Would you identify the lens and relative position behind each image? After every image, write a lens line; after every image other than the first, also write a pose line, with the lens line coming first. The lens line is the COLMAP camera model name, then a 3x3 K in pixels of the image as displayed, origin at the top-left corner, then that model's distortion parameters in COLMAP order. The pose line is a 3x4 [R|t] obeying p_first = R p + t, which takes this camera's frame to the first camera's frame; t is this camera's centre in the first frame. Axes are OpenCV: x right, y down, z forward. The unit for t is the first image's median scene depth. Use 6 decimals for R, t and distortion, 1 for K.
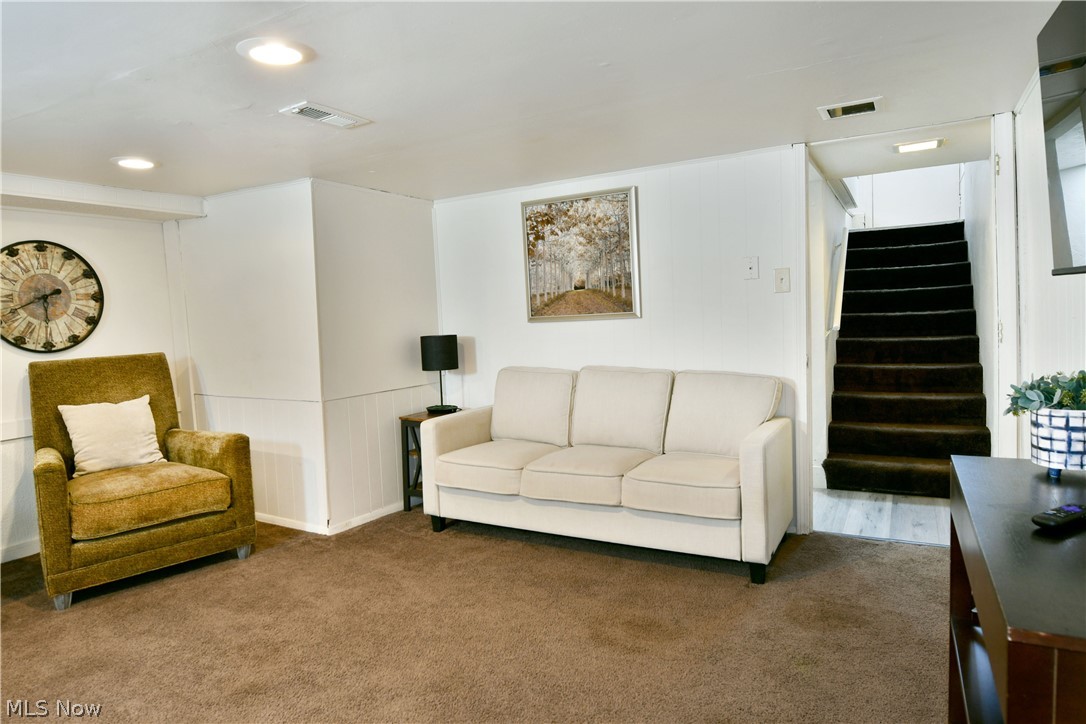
lens RADIAL K [[668.5, 0, 539.8], [0, 668.5, 359.1], [0, 0, 1]] dist [-0.012627, -0.005232]
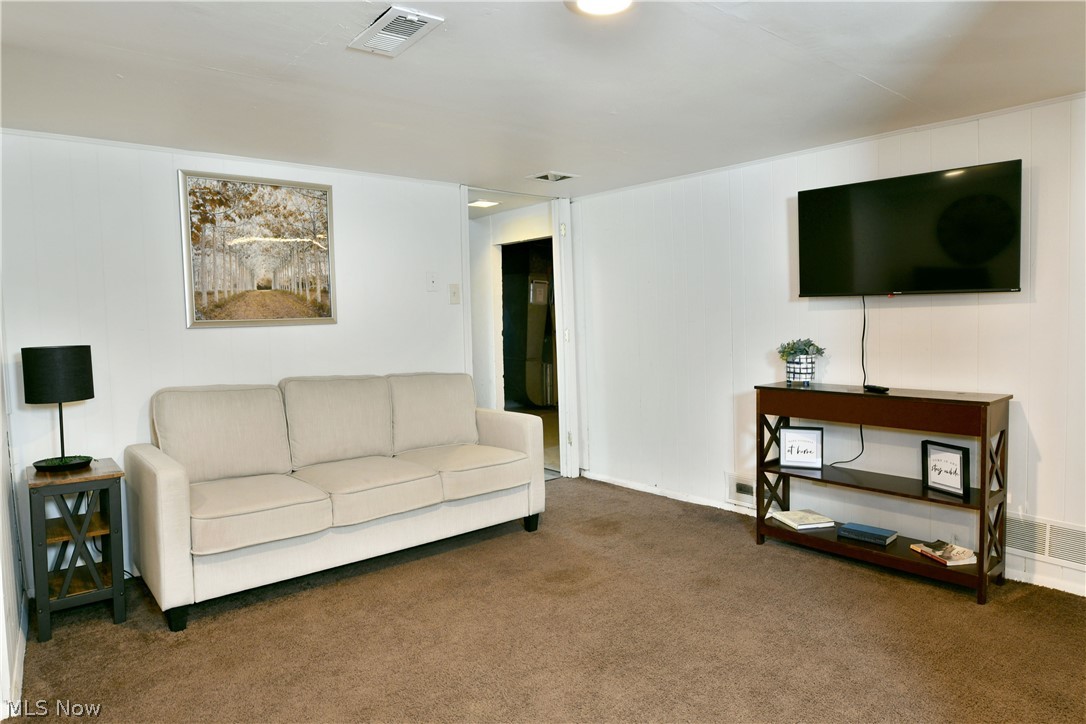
lens RADIAL K [[668.5, 0, 539.8], [0, 668.5, 359.1], [0, 0, 1]] dist [-0.012627, -0.005232]
pose [[0.348656, -0.023211, 0.936963, -0.625187], [0.070241, 0.997529, -0.001426, 0.010070], [-0.934615, 0.066311, 0.349425, 0.386764]]
